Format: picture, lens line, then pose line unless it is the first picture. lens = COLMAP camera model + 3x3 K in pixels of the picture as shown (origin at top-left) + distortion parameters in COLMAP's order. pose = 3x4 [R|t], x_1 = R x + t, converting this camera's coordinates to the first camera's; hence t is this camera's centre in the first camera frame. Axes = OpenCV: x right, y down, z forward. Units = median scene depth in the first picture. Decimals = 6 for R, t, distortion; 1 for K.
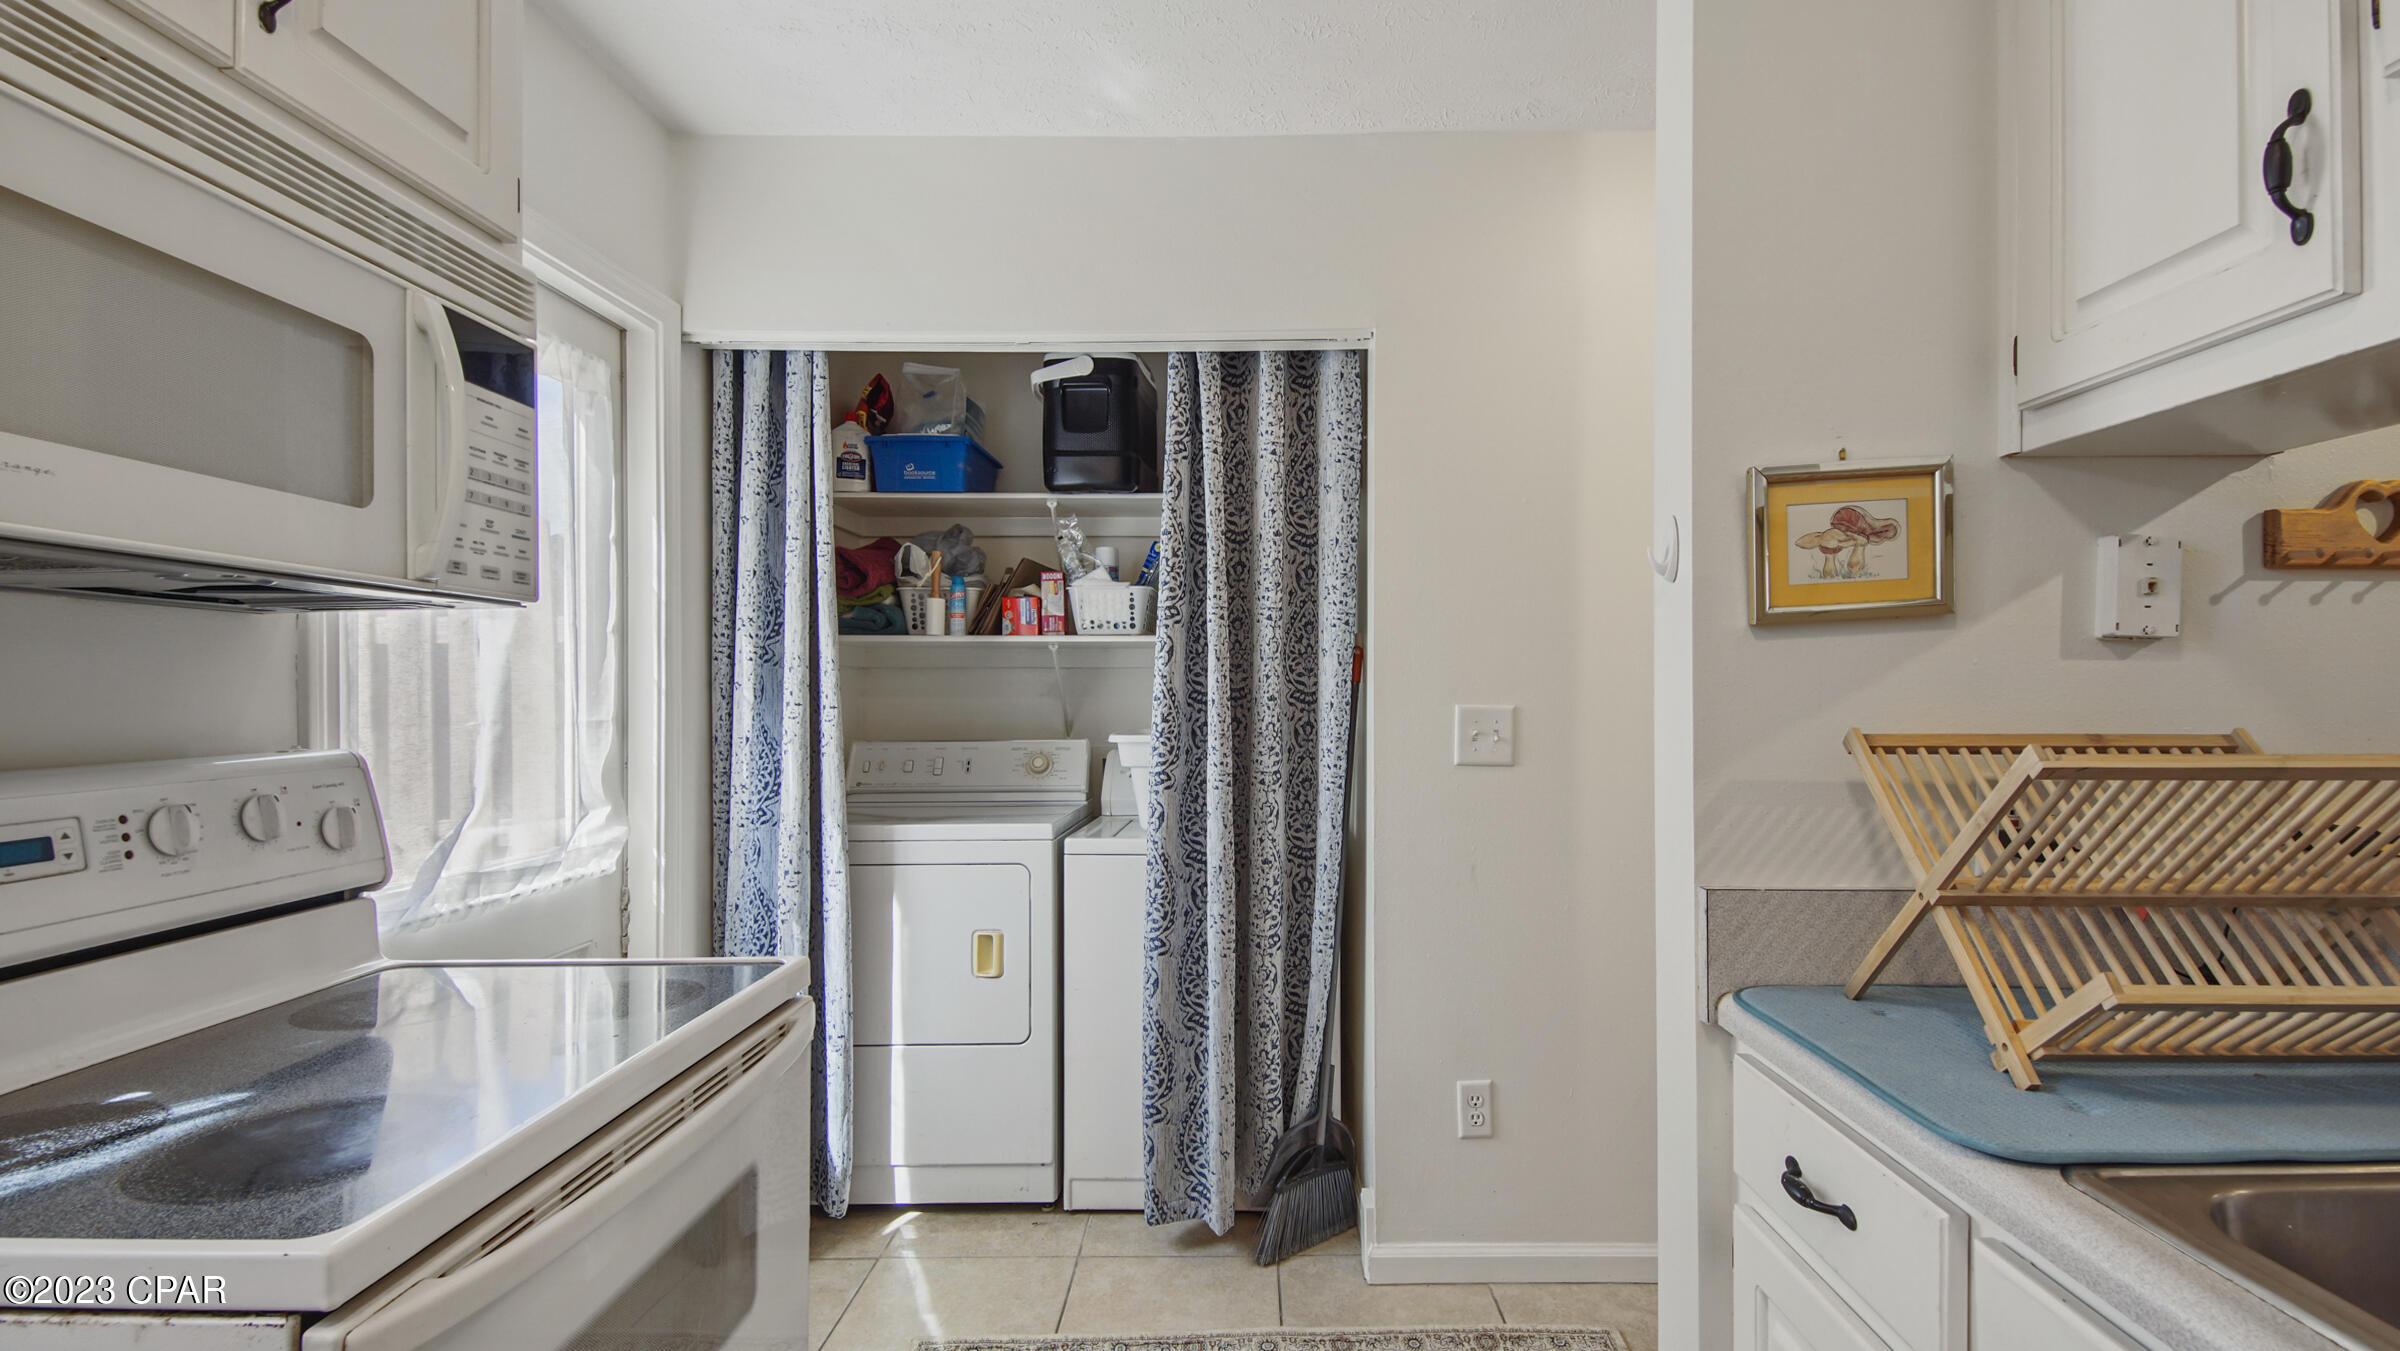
lens RADIAL K [[1086.0, 0, 1286.2], [0, 1086.0, 722.6], [0, 0, 1]] dist [0.040567, -0.021793]
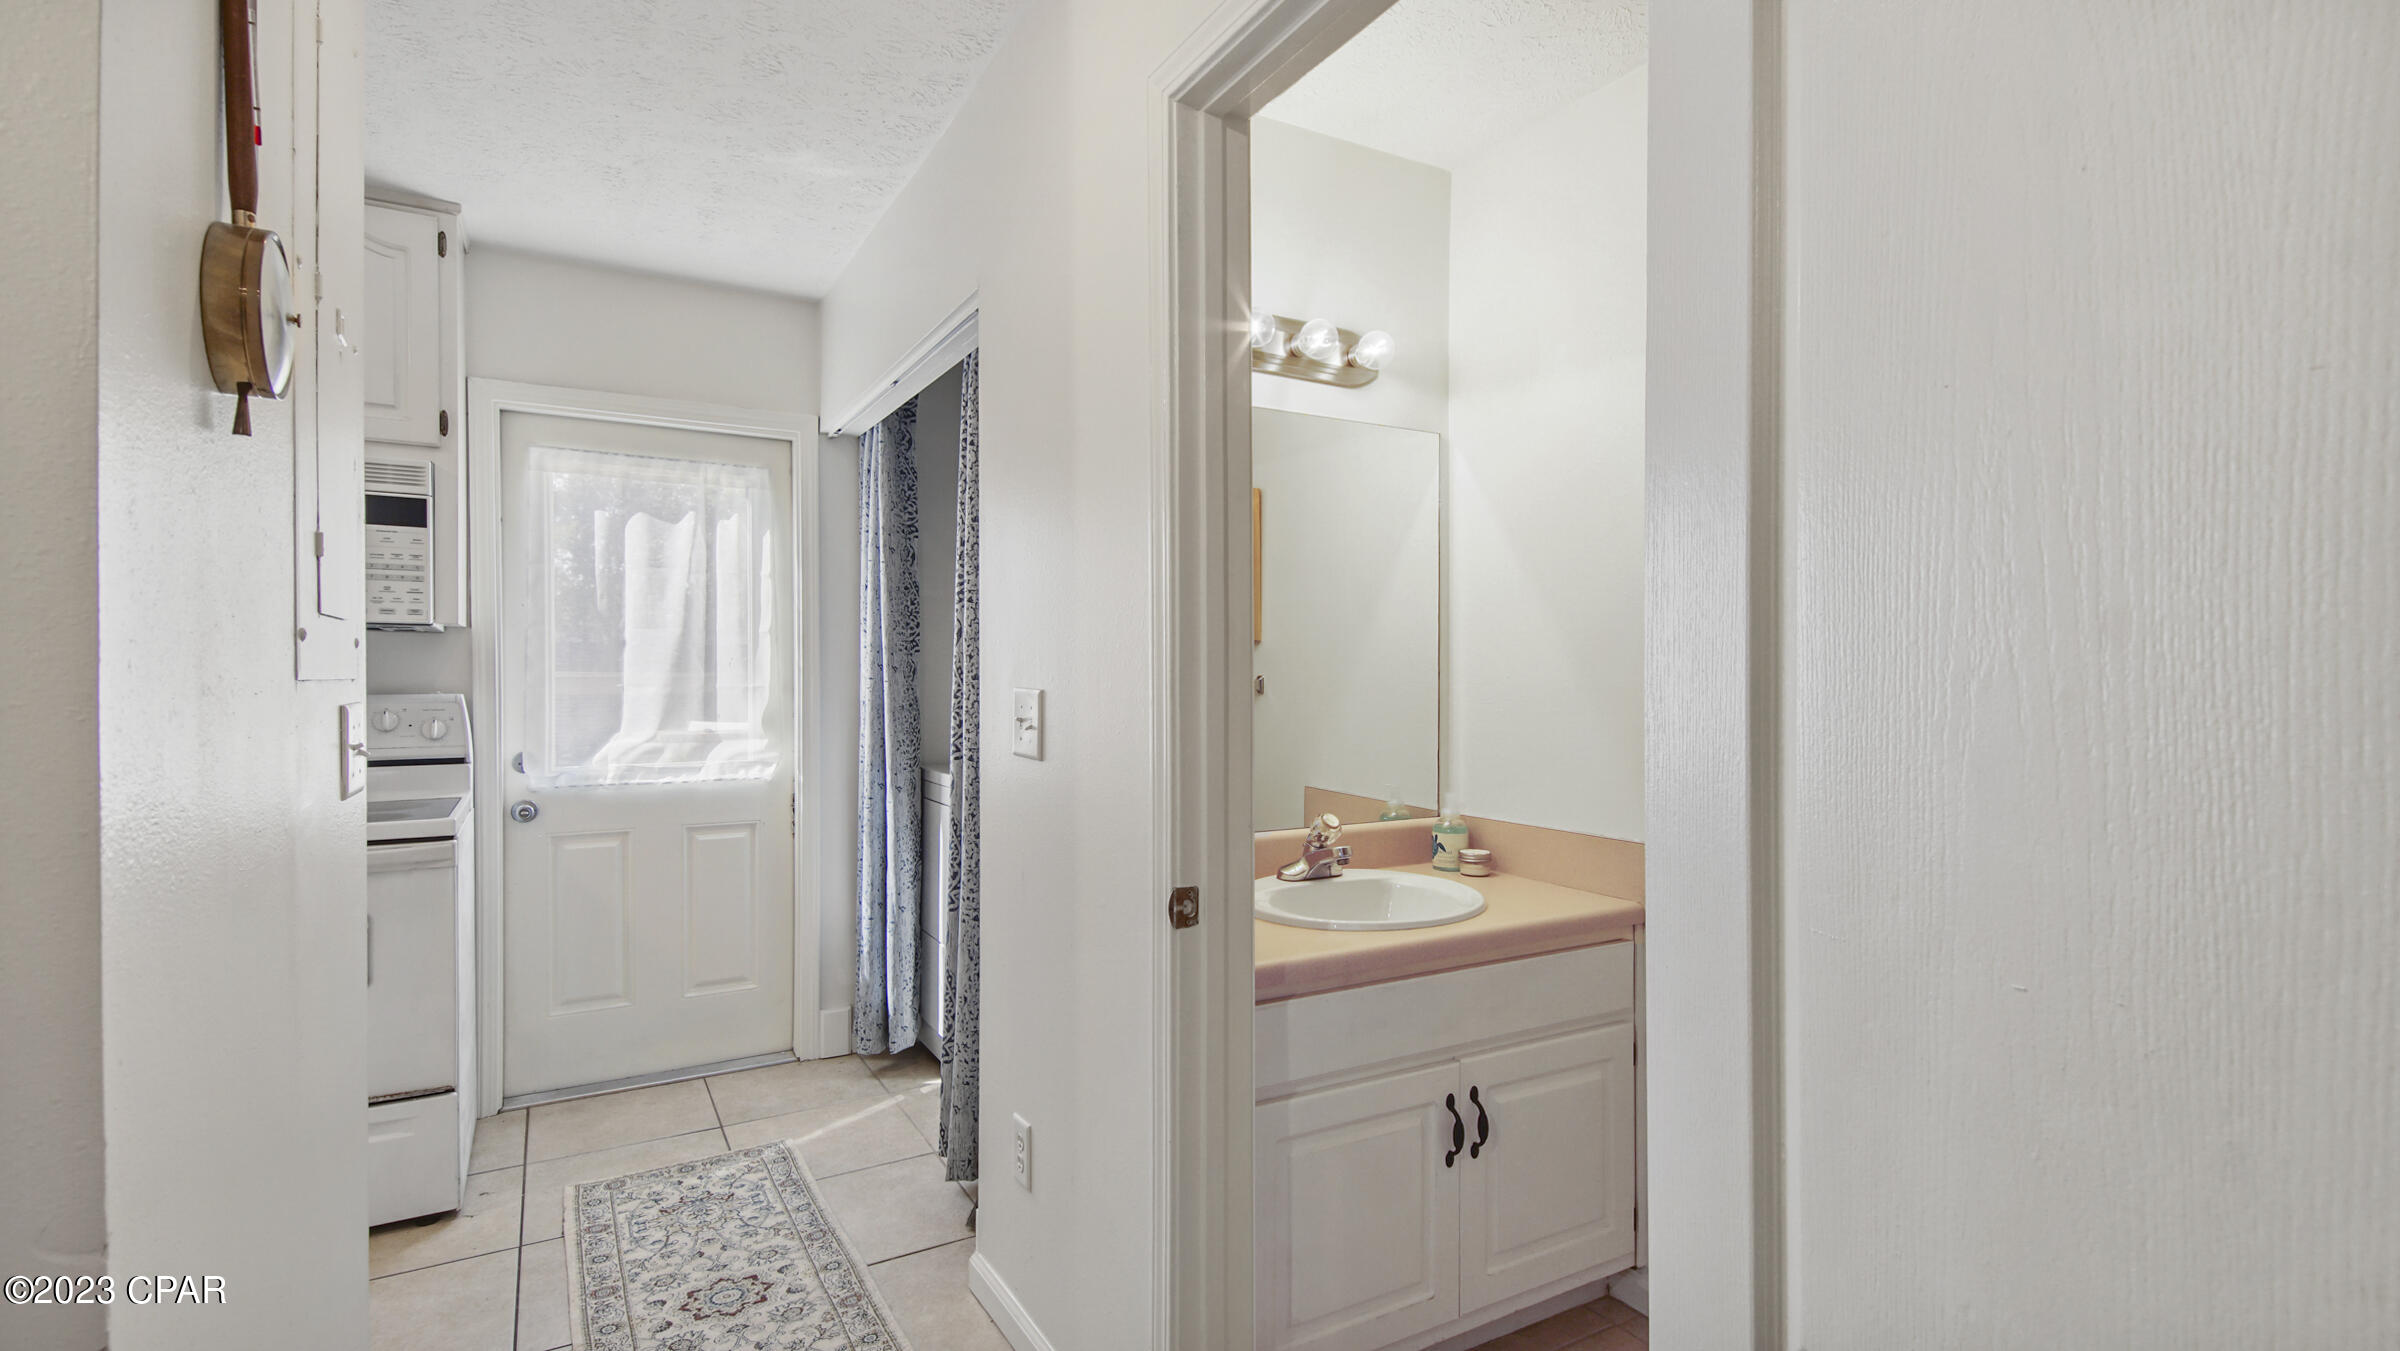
lens RADIAL K [[1080.8, 0, 1201.3], [0, 1080.8, 696.3], [0, 0, 1]] dist [0.035587, -0.022269]
pose [[0.495930, 0.023323, -0.868050, 1.812072], [-0.029879, 0.999506, 0.009785, -0.037750], [0.867849, 0.021084, 0.496381, 1.263735]]
